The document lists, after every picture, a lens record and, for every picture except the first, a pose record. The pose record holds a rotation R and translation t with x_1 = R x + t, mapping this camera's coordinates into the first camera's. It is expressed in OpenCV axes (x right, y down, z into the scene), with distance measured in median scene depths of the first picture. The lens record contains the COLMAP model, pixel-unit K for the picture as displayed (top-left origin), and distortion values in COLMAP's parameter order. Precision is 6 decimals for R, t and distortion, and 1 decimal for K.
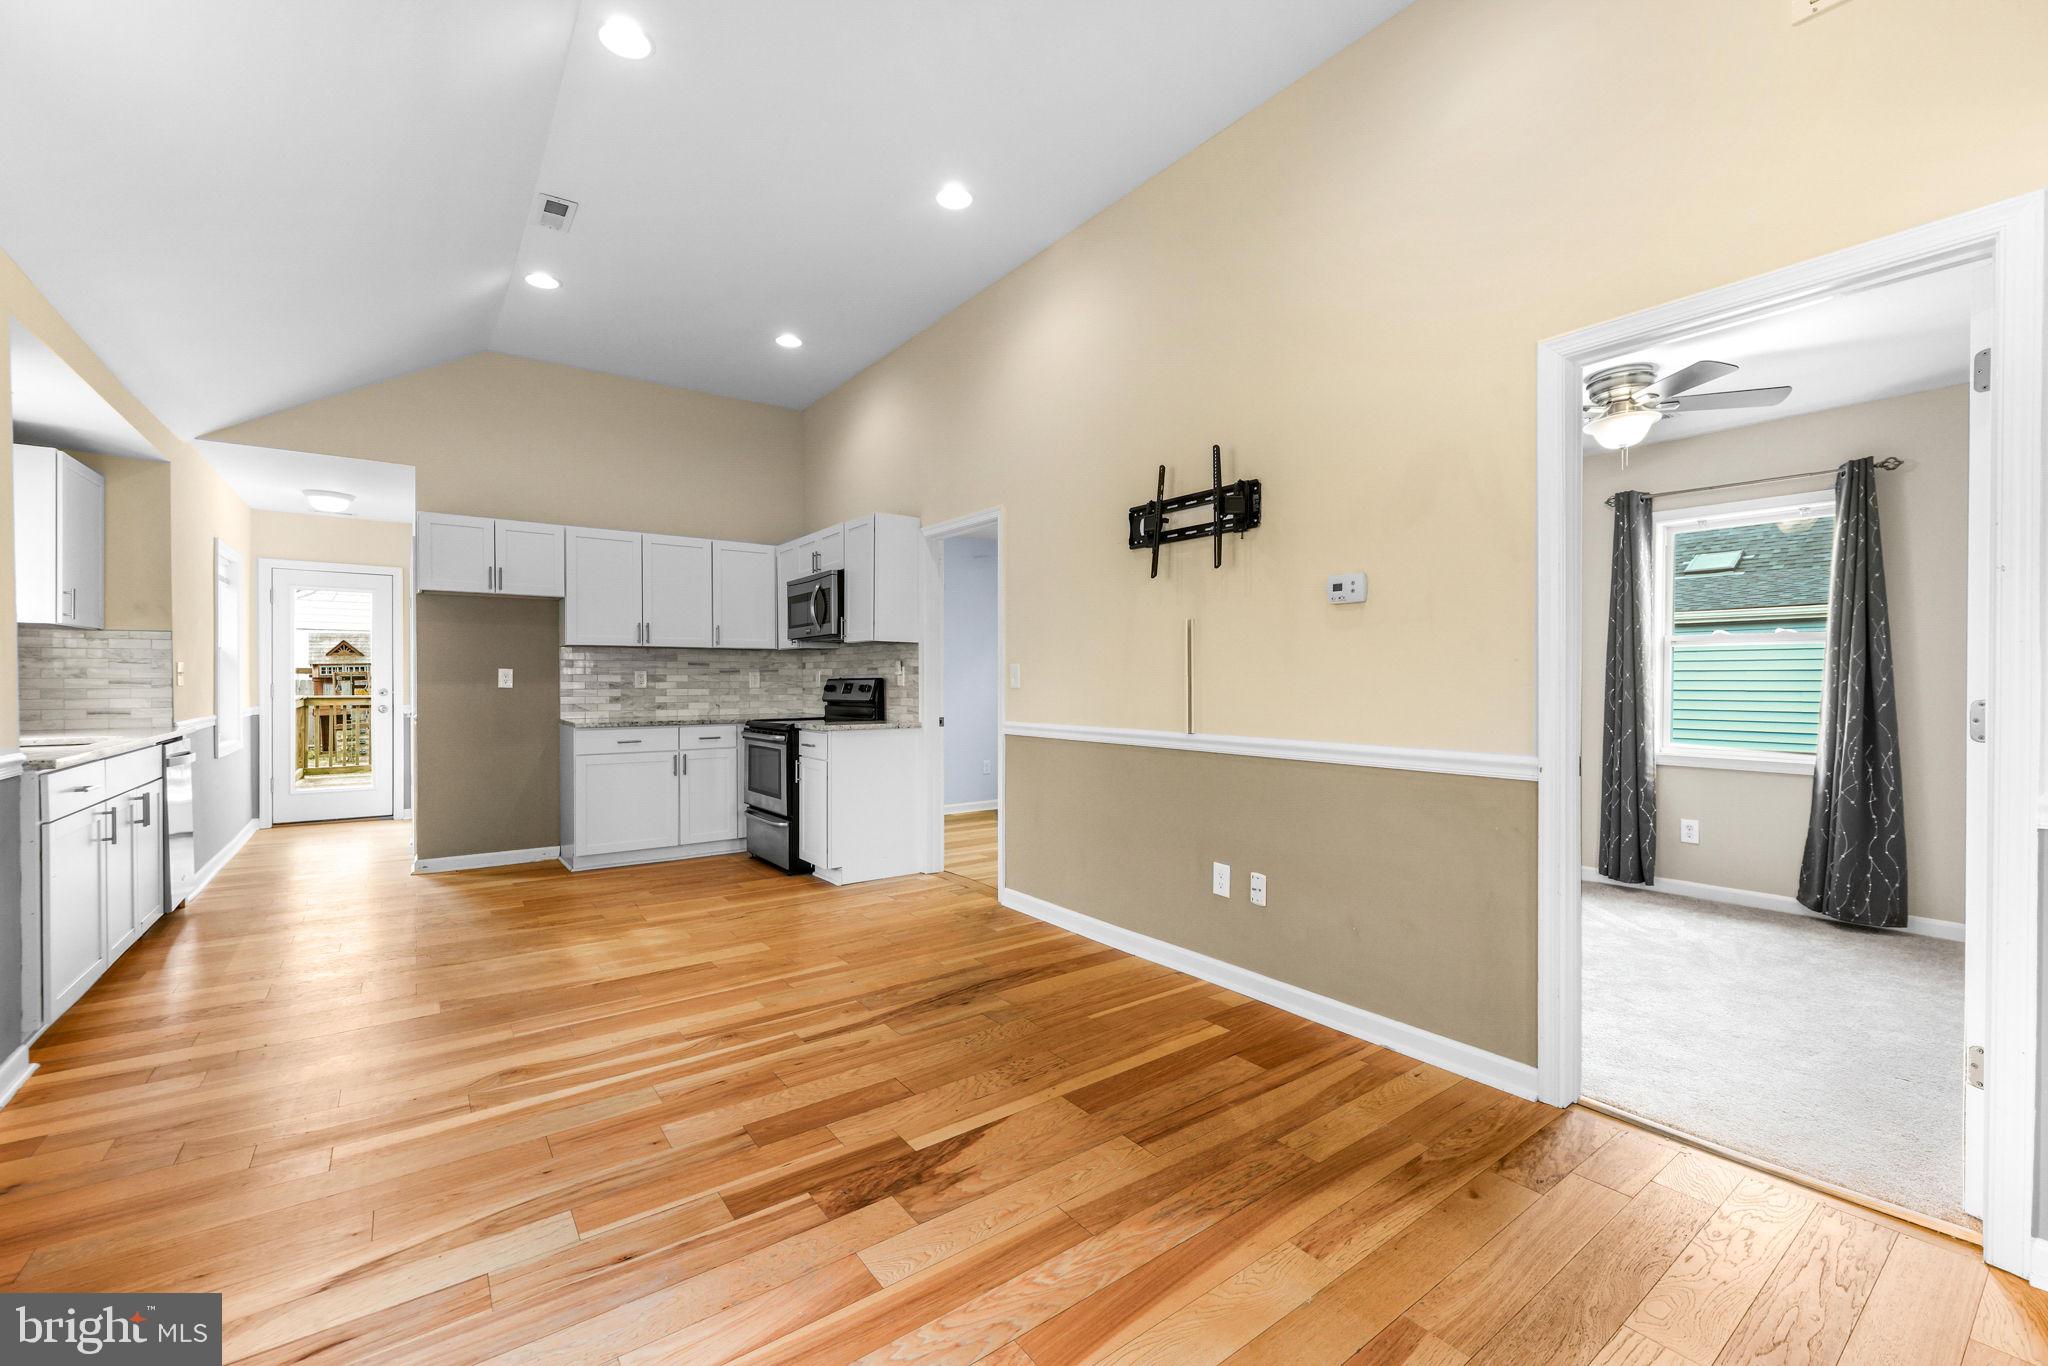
lens RADIAL K [[835.7, 0, 1023.7], [0, 835.7, 691.6], [0, 0, 1]] dist [0.001505, -0.001764]
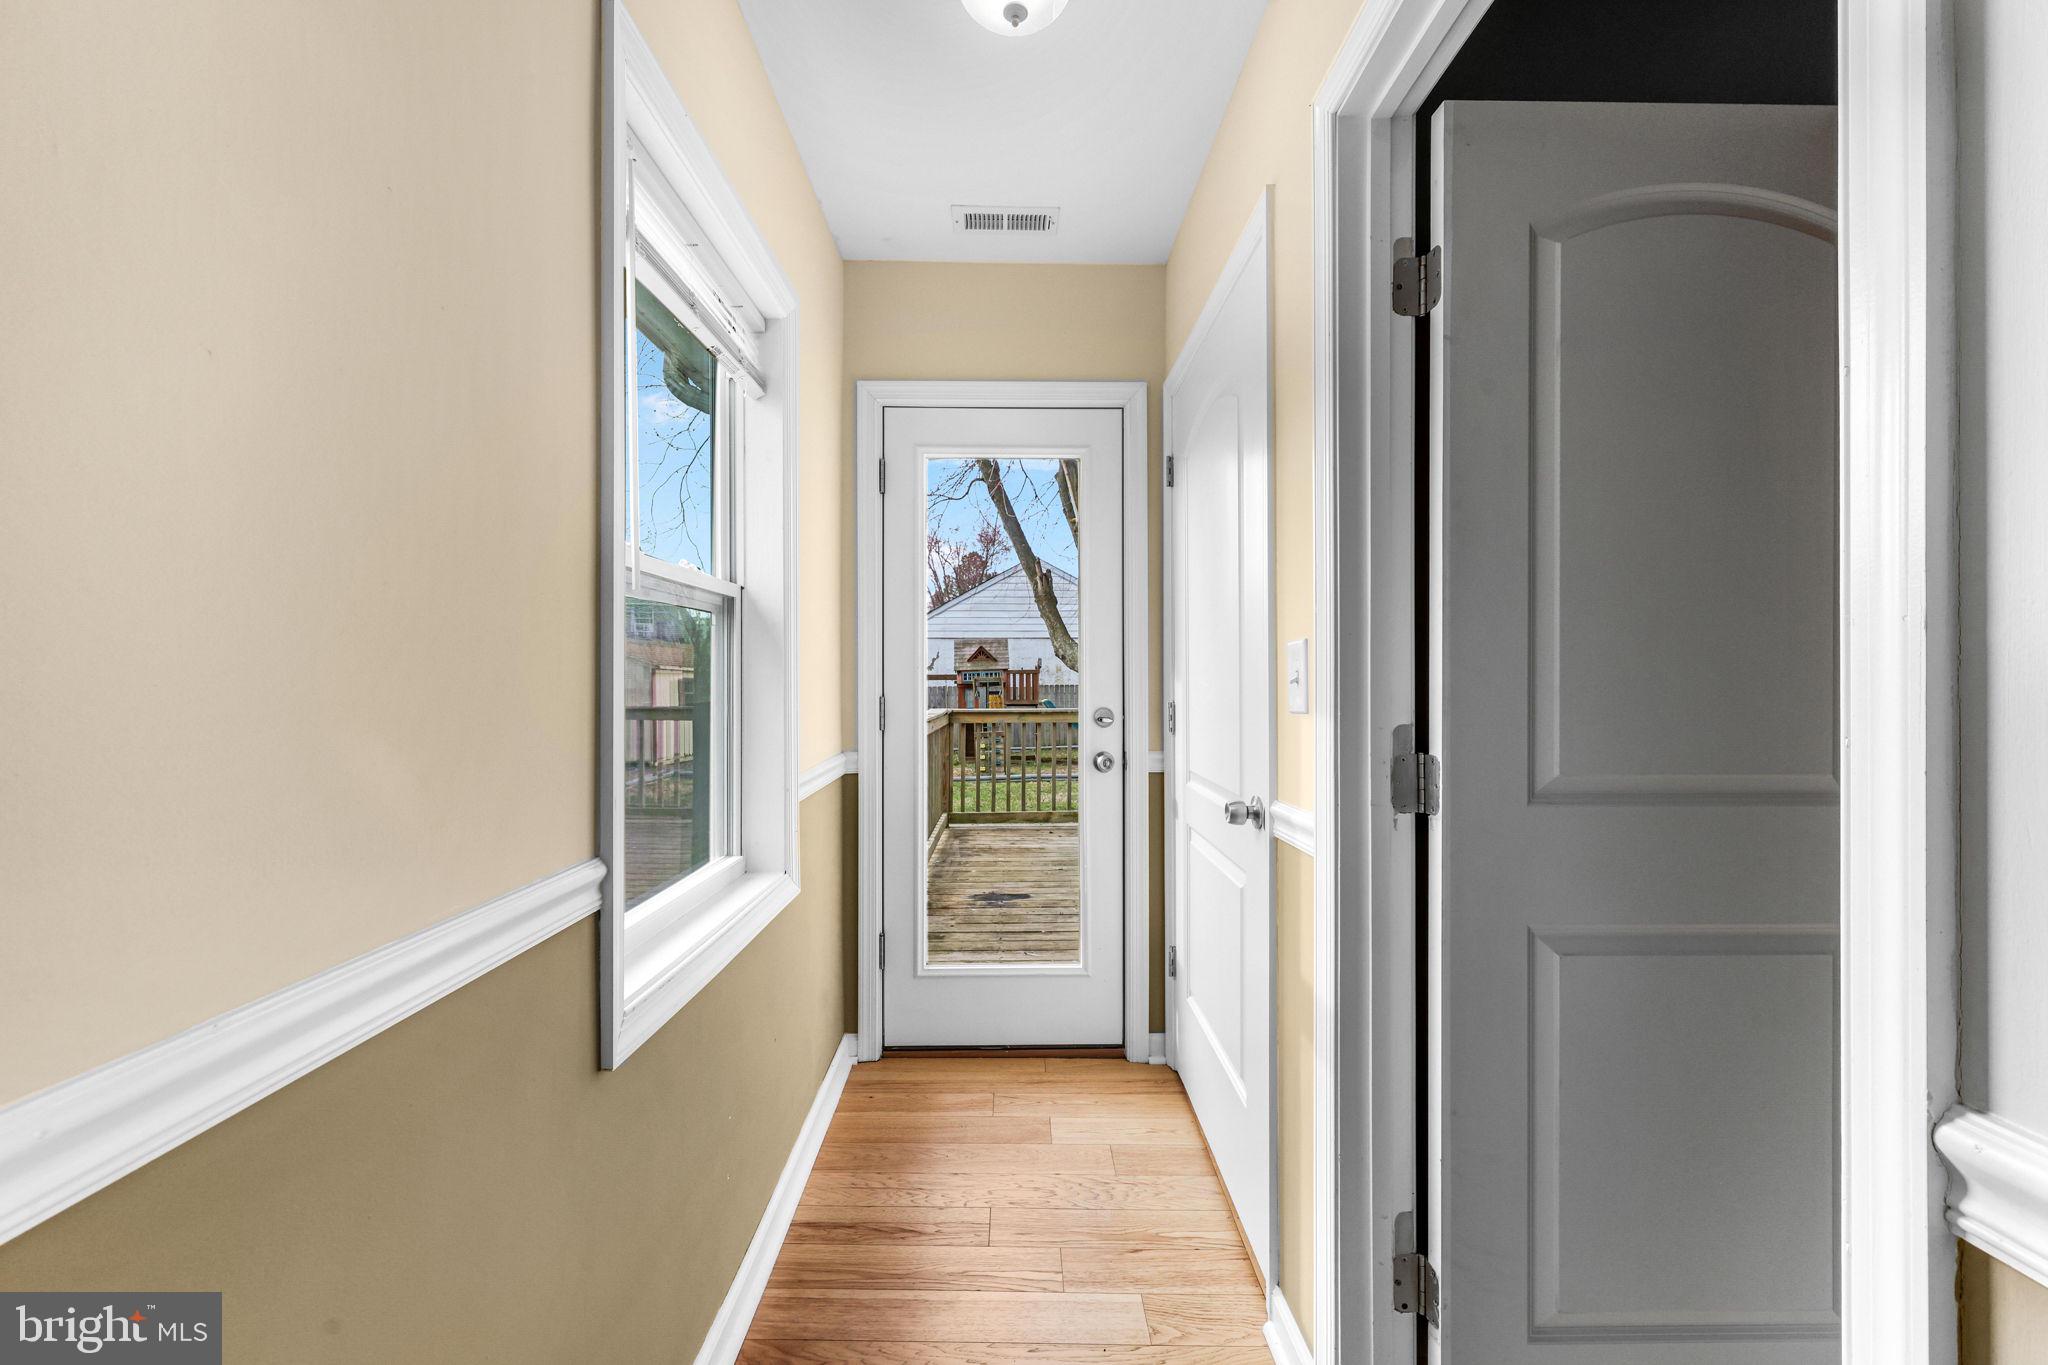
lens RADIAL K [[835.7, 0, 1019.1], [0, 835.7, 688.3], [0, 0, 1]] dist [0.001505, -0.001764]
pose [[0.807502, -0.004433, -0.589848, -0.675223], [-0.000281, 0.999969, -0.007900, -0.011238], [0.589865, 0.006545, 0.807475, 0.791426]]
